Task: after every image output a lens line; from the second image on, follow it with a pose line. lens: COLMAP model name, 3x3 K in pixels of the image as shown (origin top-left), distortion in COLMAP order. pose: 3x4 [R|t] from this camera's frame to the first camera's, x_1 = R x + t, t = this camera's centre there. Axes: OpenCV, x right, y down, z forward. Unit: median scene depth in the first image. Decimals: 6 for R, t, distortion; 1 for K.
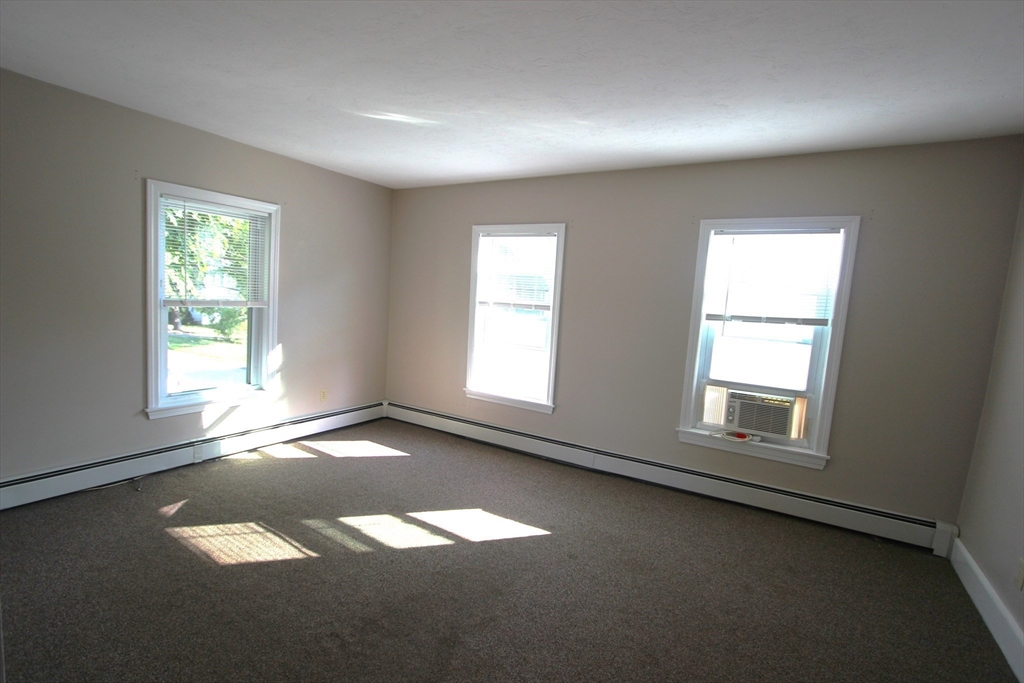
lens RADIAL K [[473.1, 0, 512.9], [0, 473.1, 344.7], [0, 0, 1]] dist [-0.017056, 0.000134]
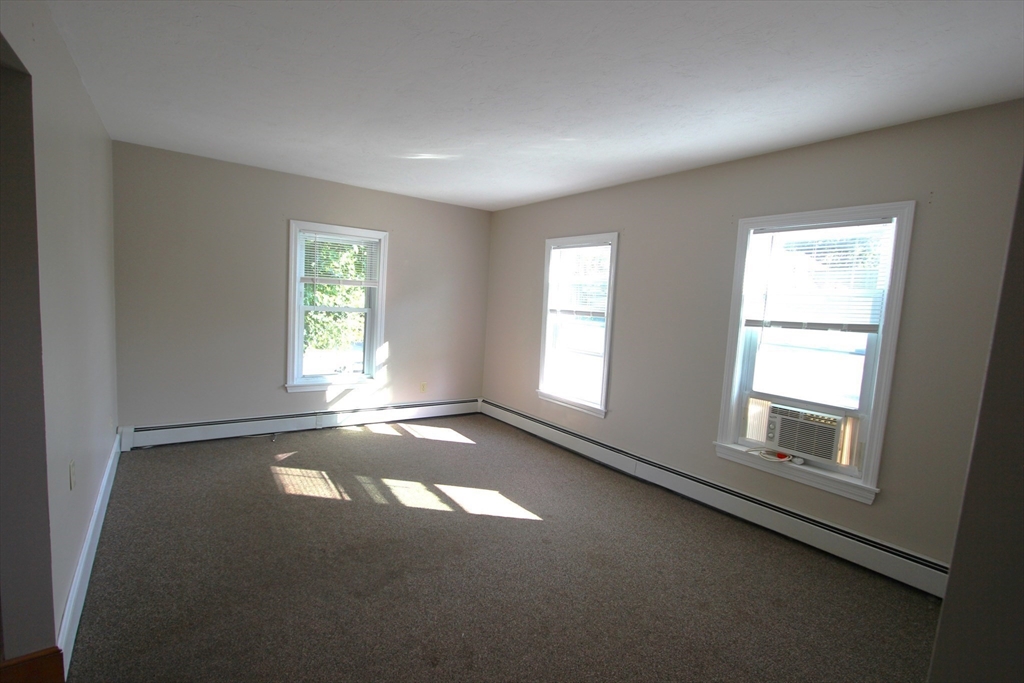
lens RADIAL K [[473.1, 0, 512.9], [0, 473.1, 344.7], [0, 0, 1]] dist [-0.017056, 0.000134]
pose [[0.920224, 0.027704, -0.390409, 0.353910], [-0.041552, 0.998770, -0.027067, 0.027837], [0.389179, 0.041130, 0.920243, -0.024758]]
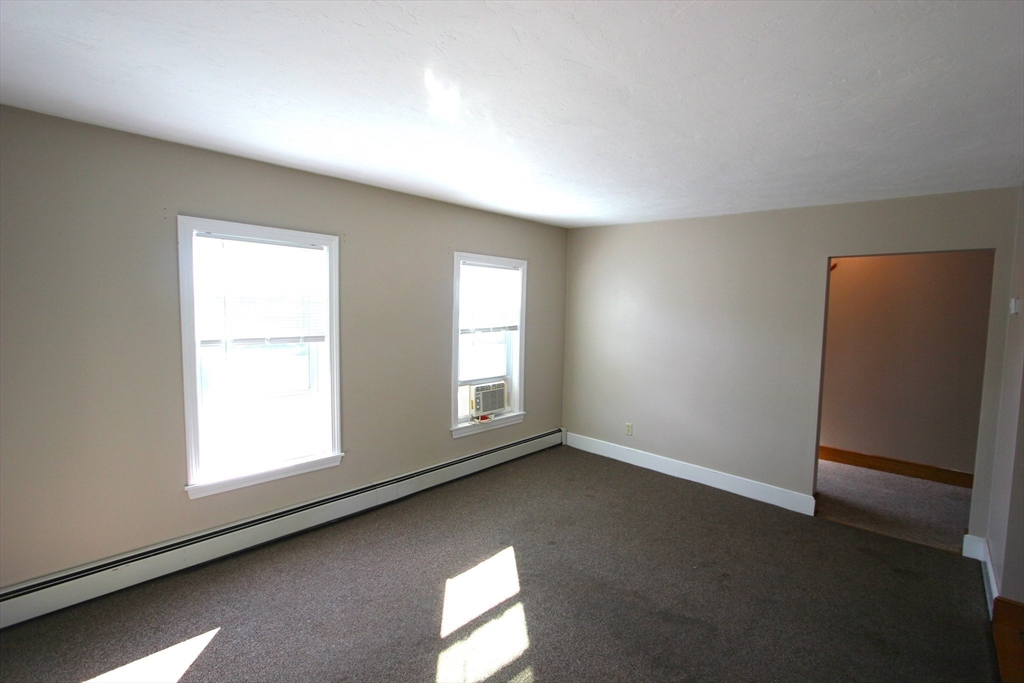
lens RADIAL K [[465.9, 0, 512.5], [0, 465.9, 348.7], [0, 0, 1]] dist [-0.021979, -0.000081]
pose [[0.210296, -0.131655, 0.968732, -0.739219], [0.107805, 0.987971, 0.110867, -0.134467], [-0.971676, 0.081119, 0.221959, 0.609437]]
